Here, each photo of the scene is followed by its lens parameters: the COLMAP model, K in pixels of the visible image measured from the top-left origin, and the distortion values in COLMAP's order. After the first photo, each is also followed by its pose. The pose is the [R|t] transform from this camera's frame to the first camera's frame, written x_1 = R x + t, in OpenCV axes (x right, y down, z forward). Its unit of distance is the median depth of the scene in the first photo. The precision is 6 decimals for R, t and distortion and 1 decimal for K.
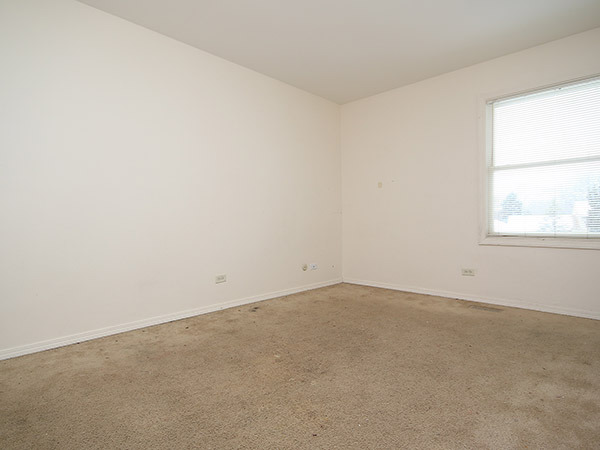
lens RADIAL K [[339.9, 0, 300.9], [0, 339.9, 221.9], [0, 0, 1]] dist [0.005288, 0.001277]
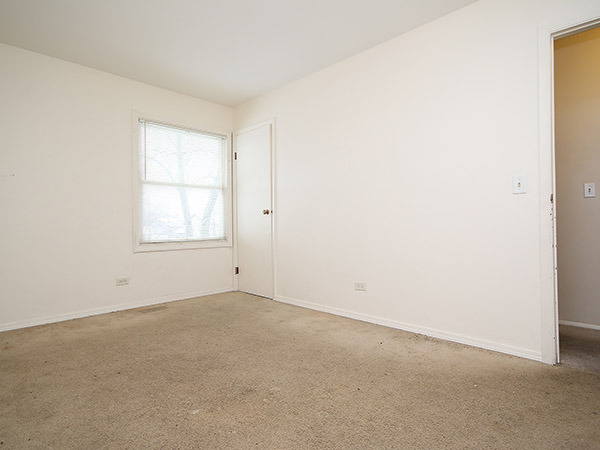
lens RADIAL K [[339.9, 0, 300.9], [0, 339.9, 221.9], [0, 0, 1]] dist [0.005288, 0.001277]
pose [[0.014886, 0.012835, 0.999807, -0.530337], [0.016295, 0.999782, -0.013078, -0.005826], [-0.999756, 0.016486, 0.014673, 0.486047]]
